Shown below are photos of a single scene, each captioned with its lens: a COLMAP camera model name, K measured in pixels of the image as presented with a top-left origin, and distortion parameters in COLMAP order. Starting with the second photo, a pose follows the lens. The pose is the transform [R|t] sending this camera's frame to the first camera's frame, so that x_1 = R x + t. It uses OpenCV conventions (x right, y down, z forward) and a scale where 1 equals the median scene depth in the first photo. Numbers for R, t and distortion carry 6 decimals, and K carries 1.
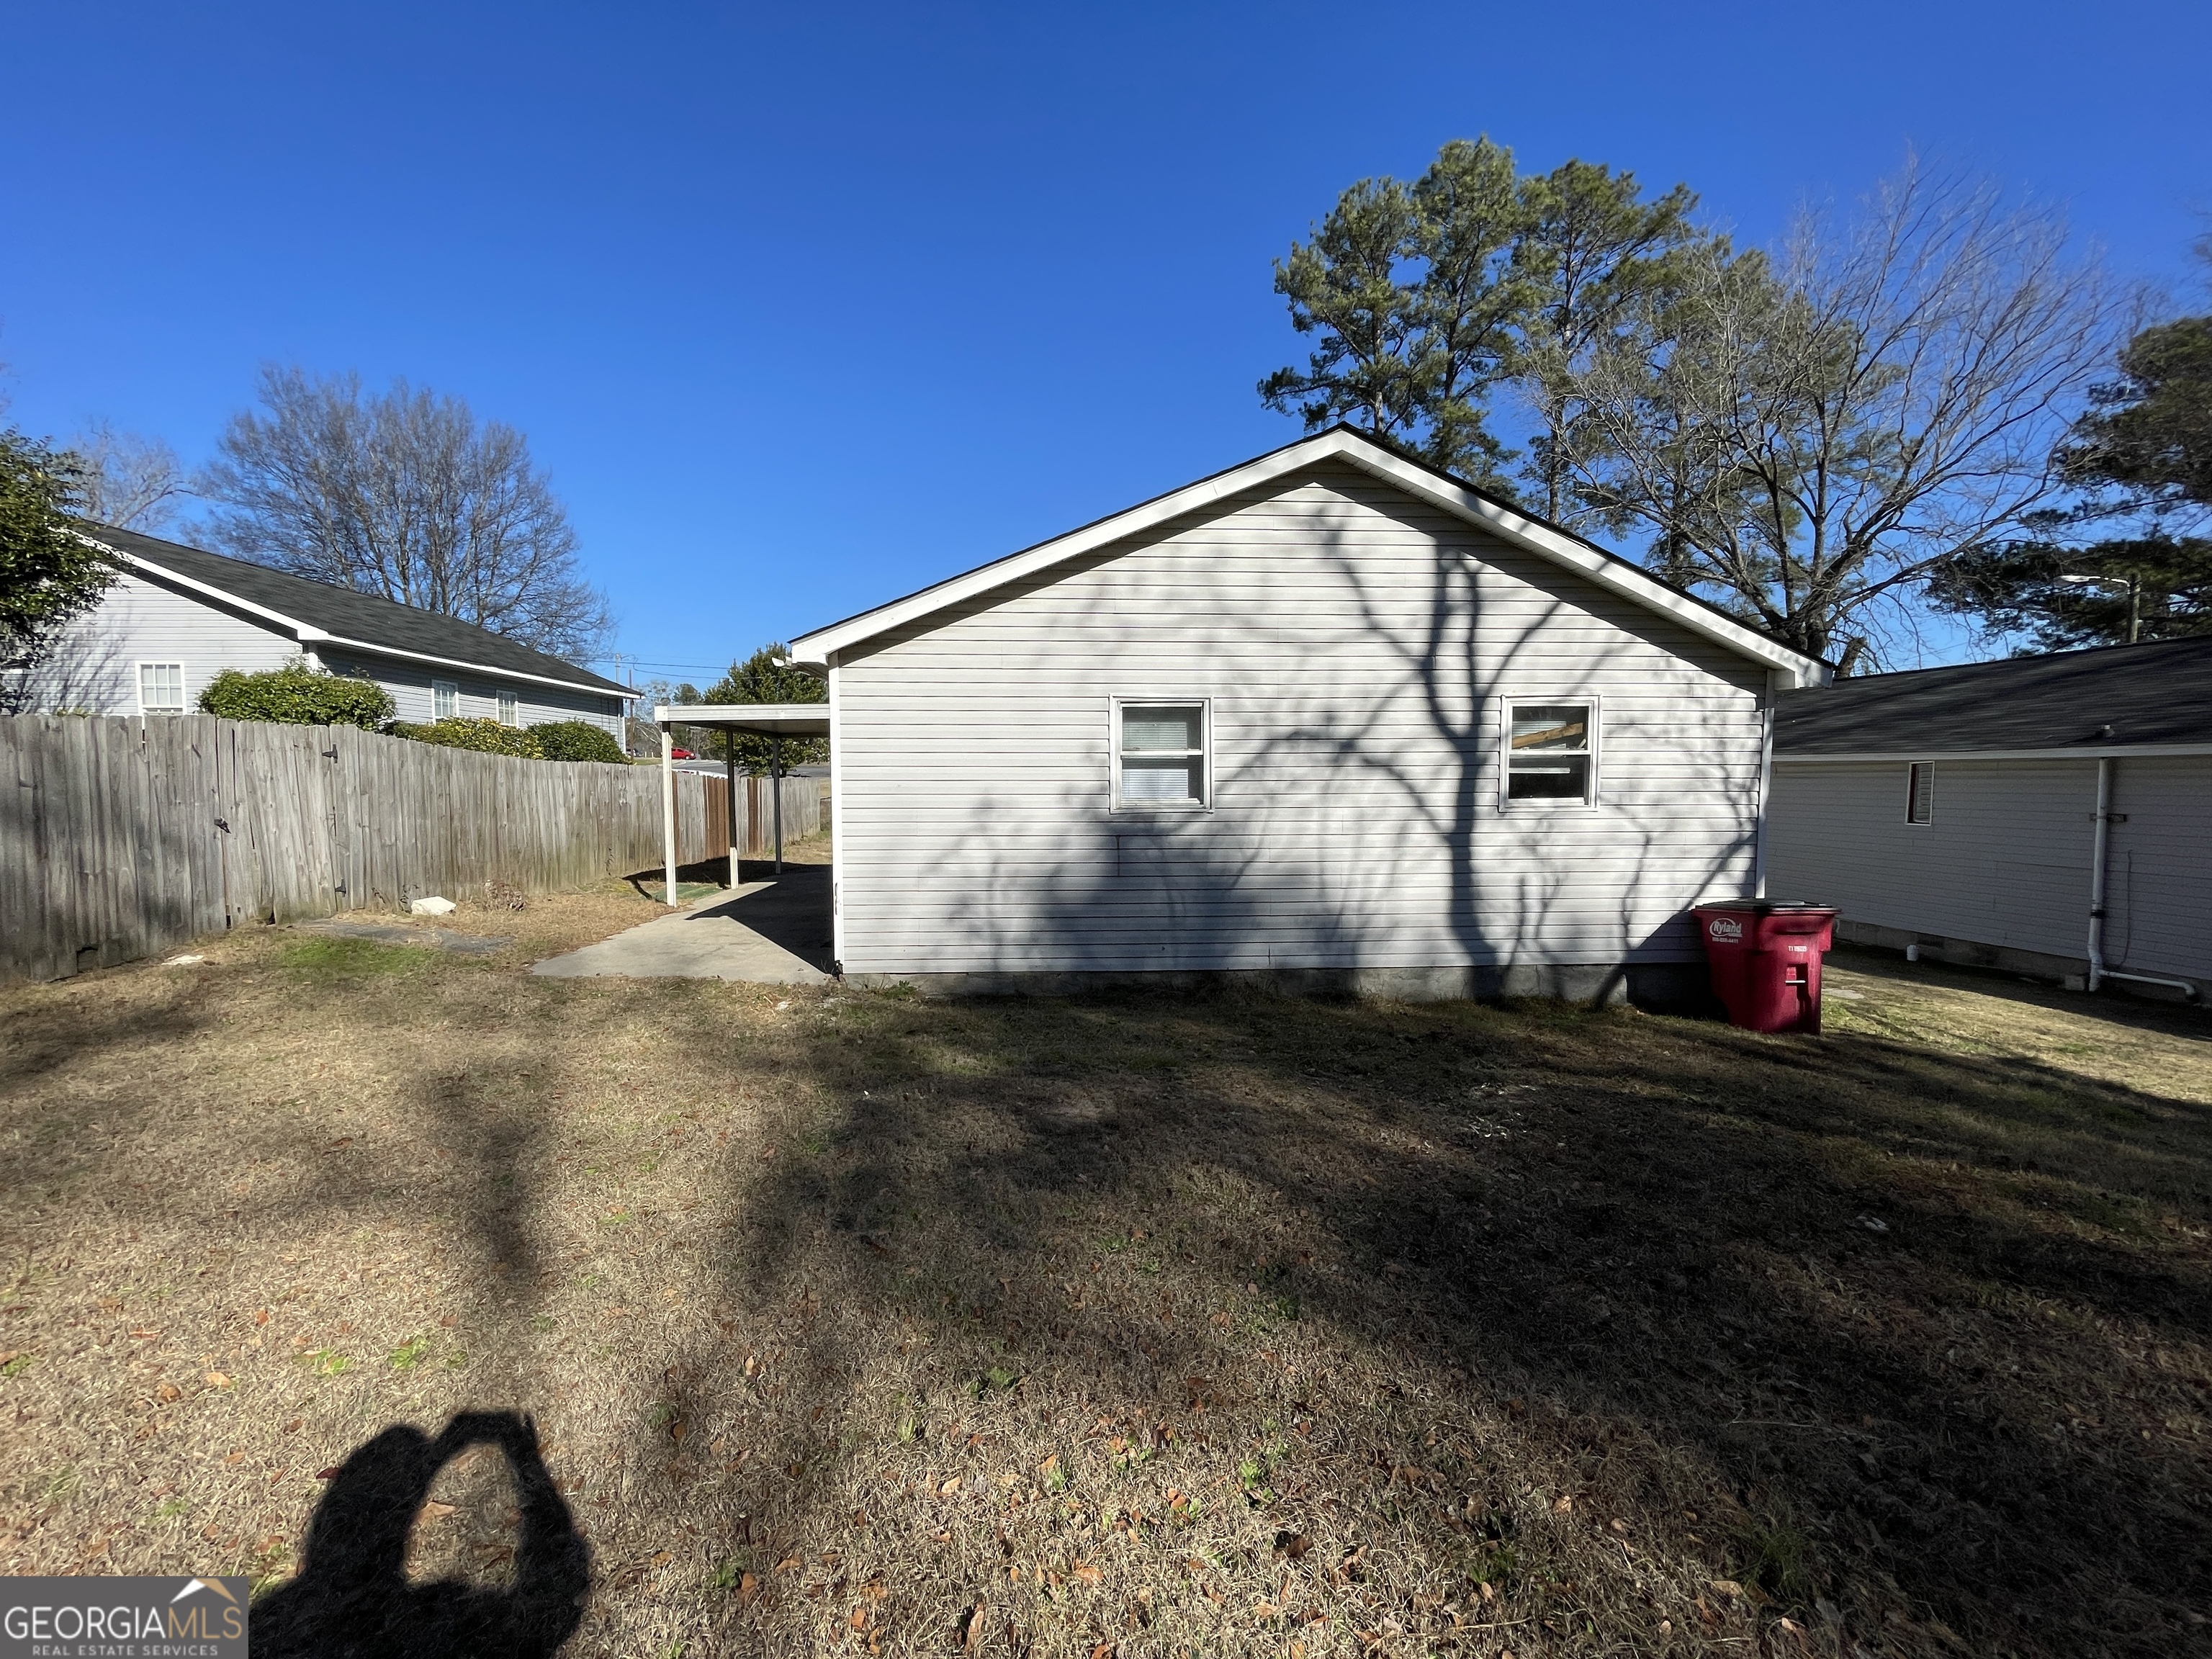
lens RADIAL K [[901.0, 0, 1112.7], [0, 901.0, 833.5], [0, 0, 1]] dist [0.001525, -0.001716]
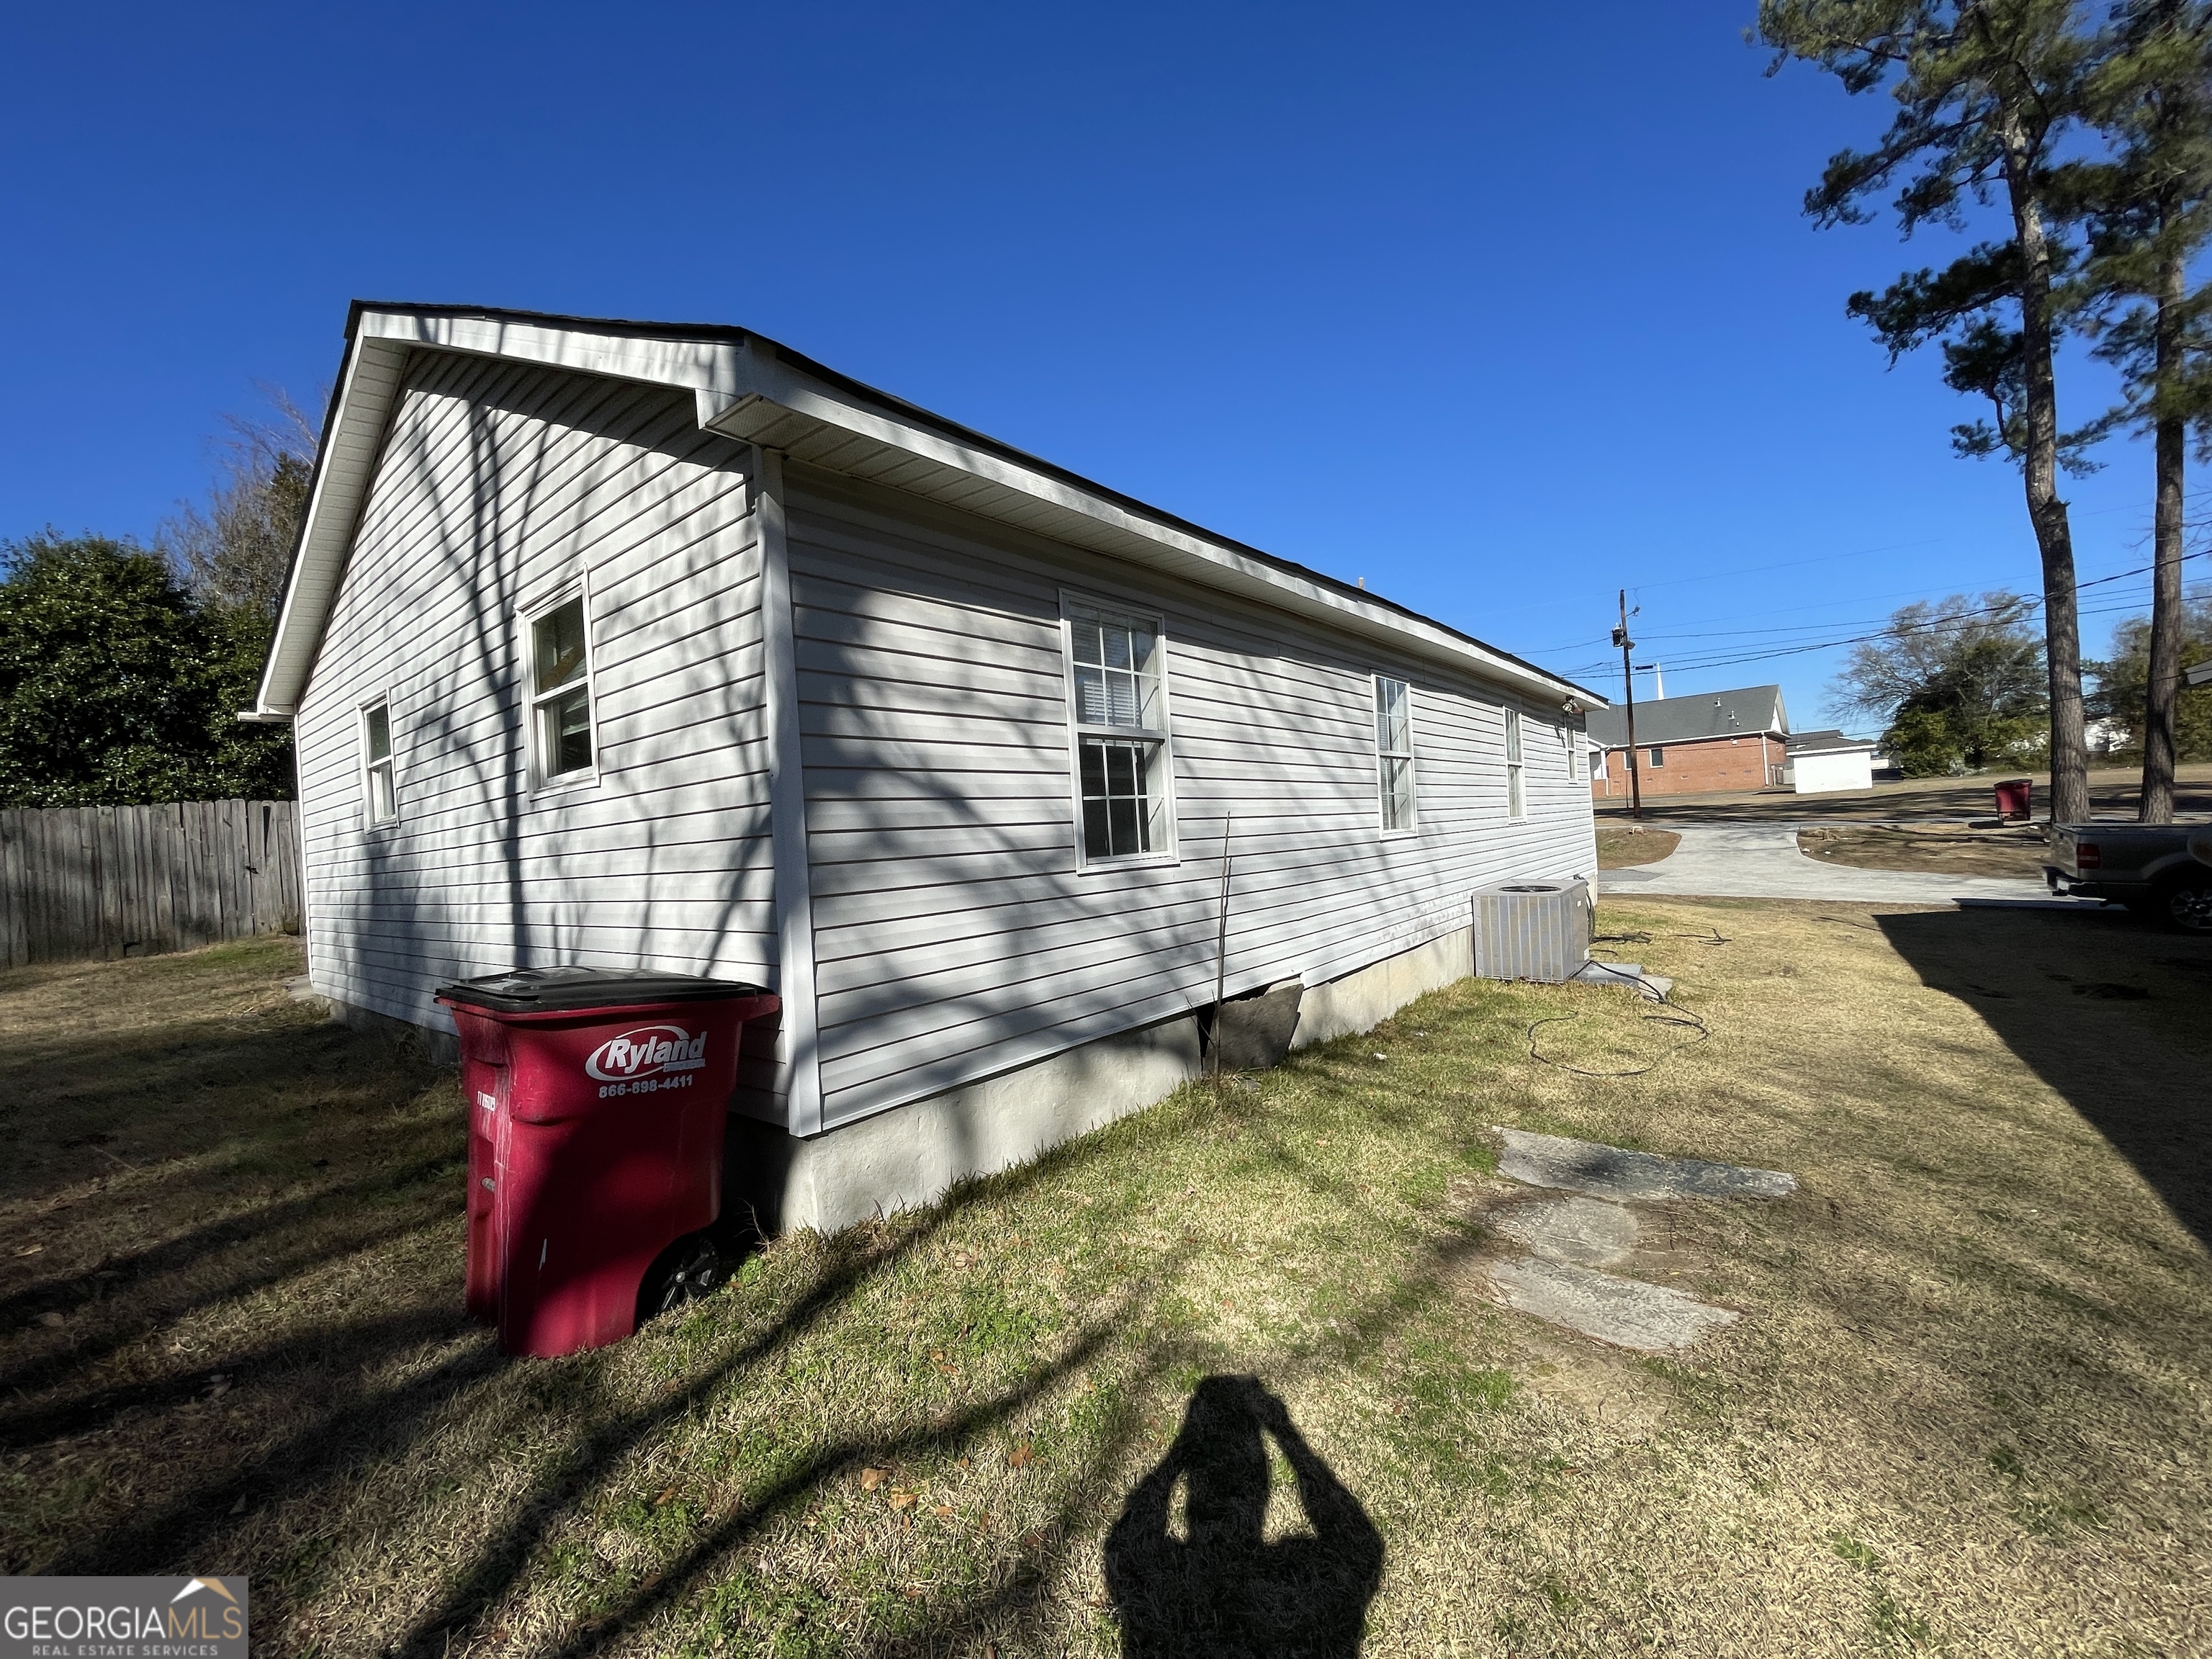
lens RADIAL K [[901.0, 0, 1104.7], [0, 901.0, 833.9], [0, 0, 1]] dist [0.001525, -0.001716]
pose [[0.736727, -0.048192, -0.674470, 1.104869], [0.017929, 0.998499, -0.051760, 0.035462], [0.675952, 0.026040, 0.736485, 0.809654]]
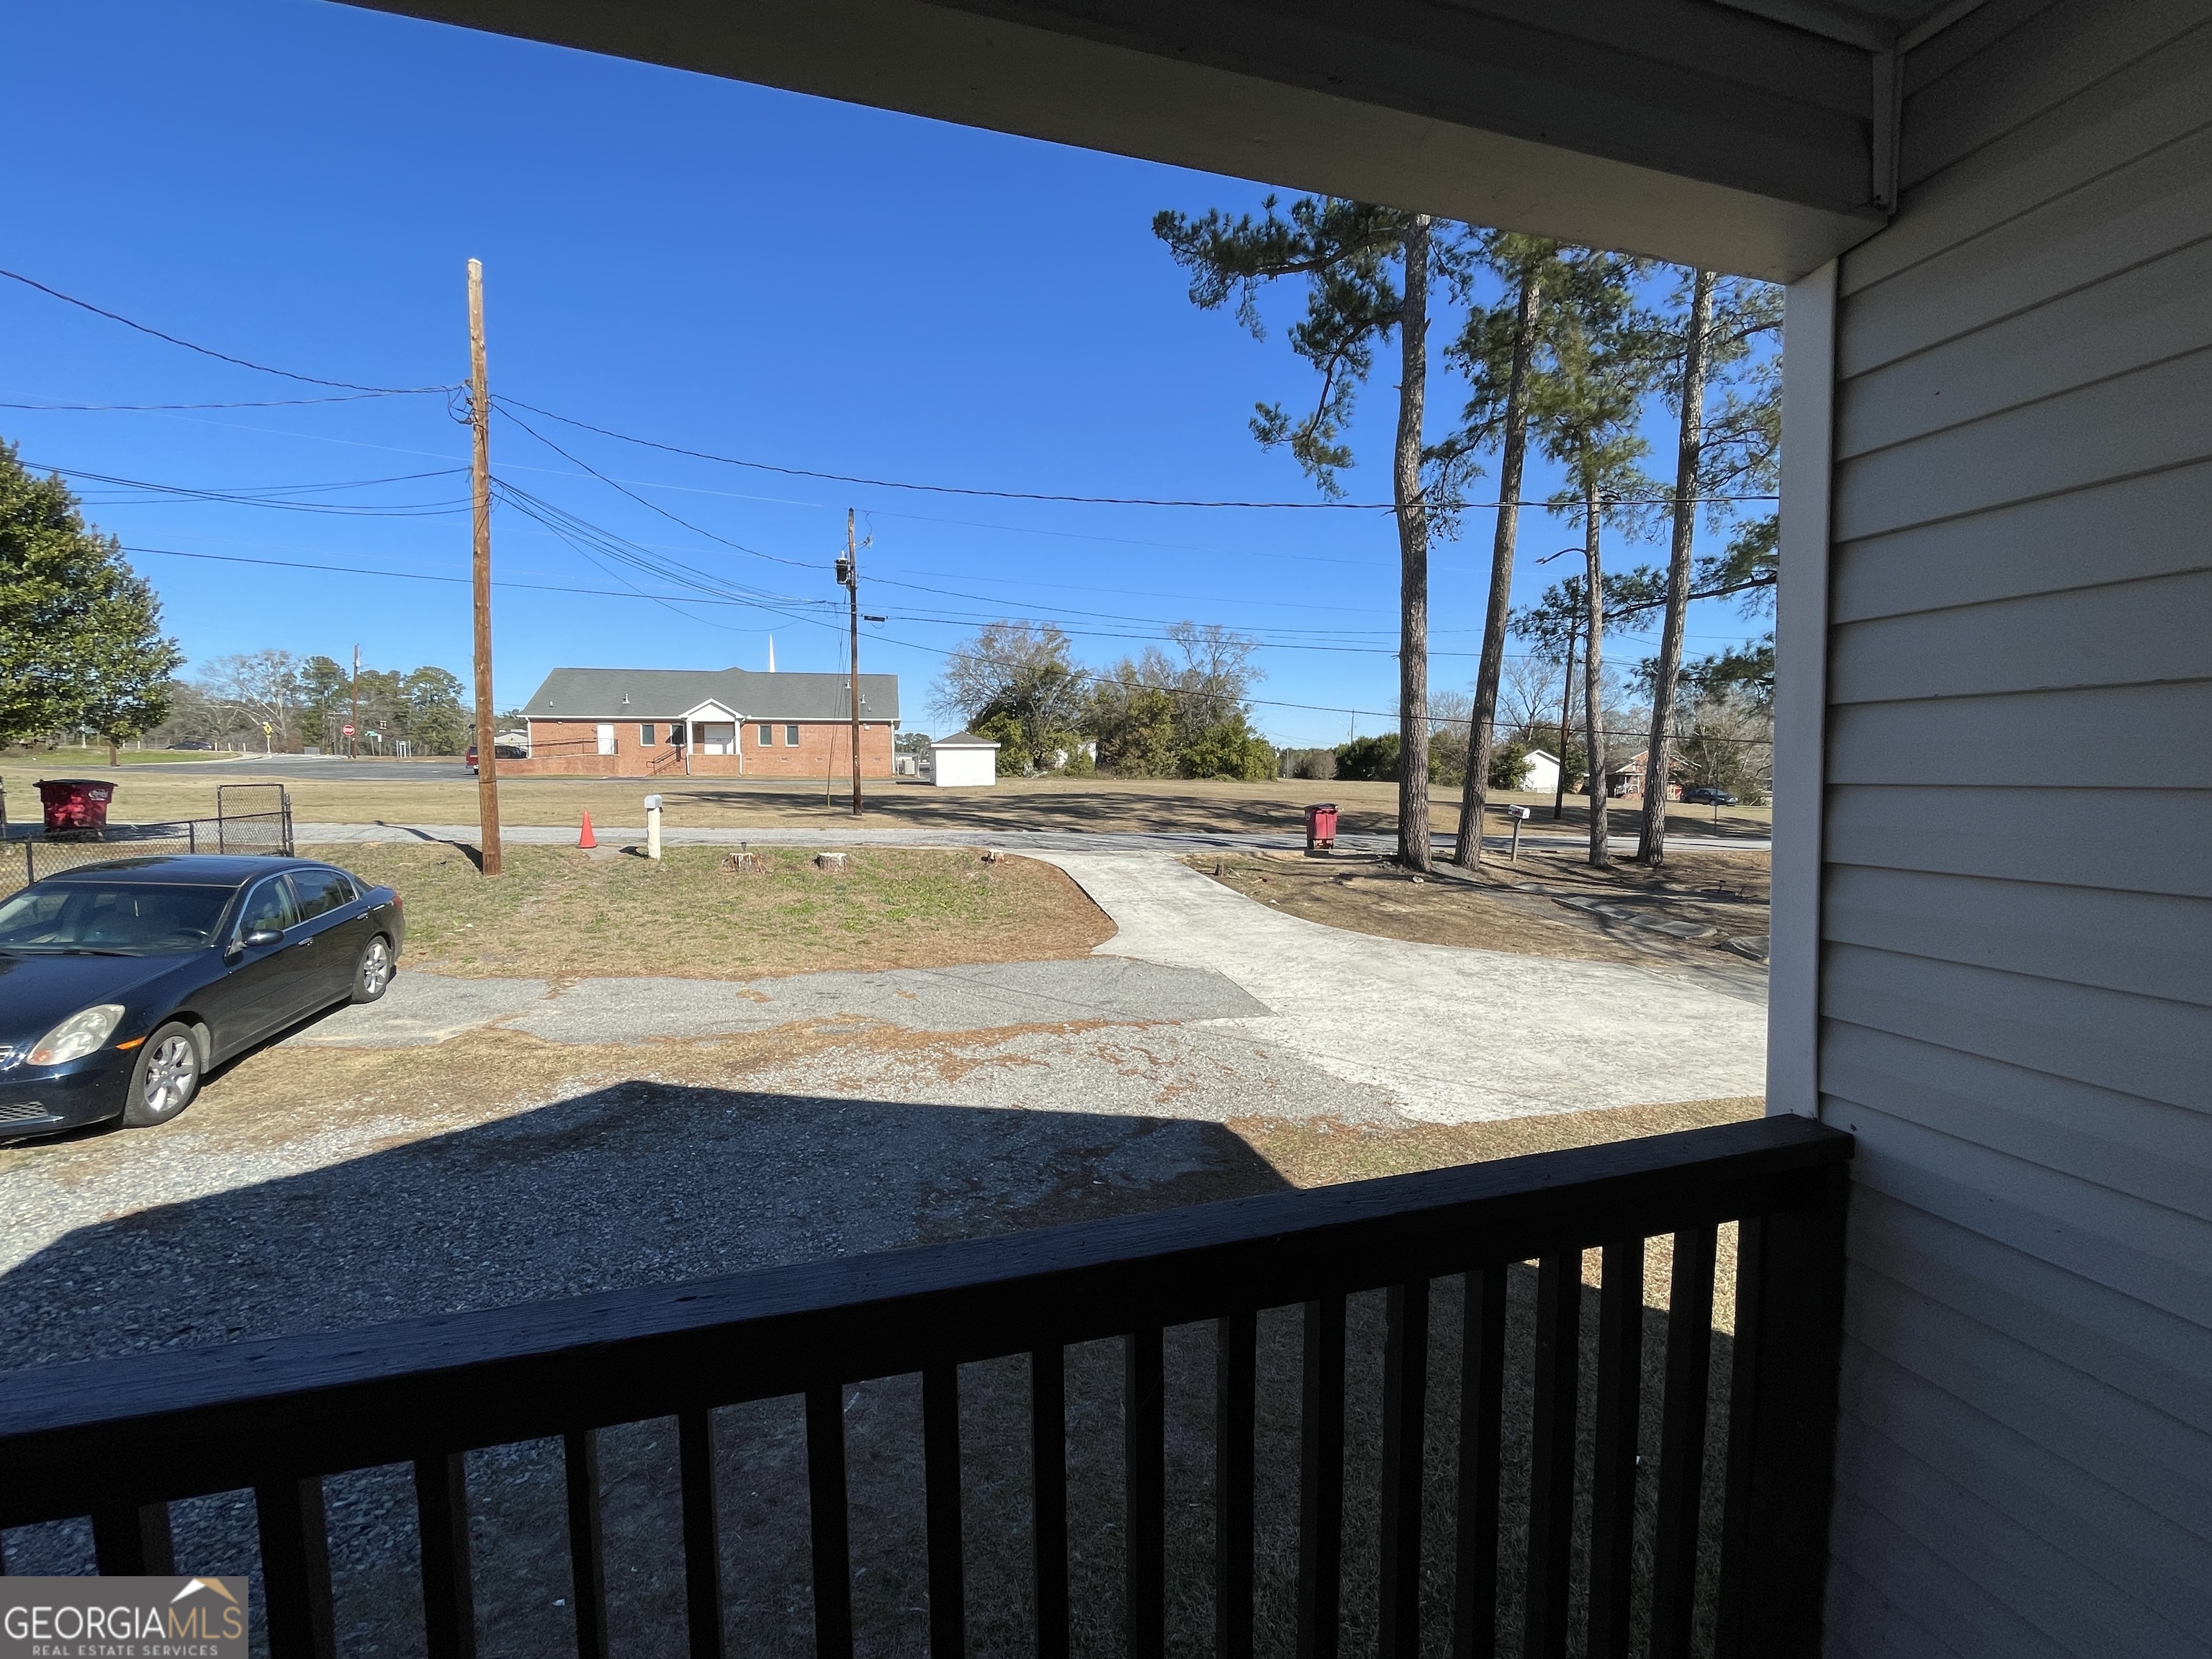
lens RADIAL K [[901.0, 0, 1098.0], [0, 901.0, 849.3], [0, 0, 1]] dist [0.001525, -0.001716]
pose [[0.974637, -0.020220, 0.222876, 0.002132], [0.016525, 0.999694, 0.018430, -0.165923], [-0.223180, -0.014280, 0.974673, 2.561260]]
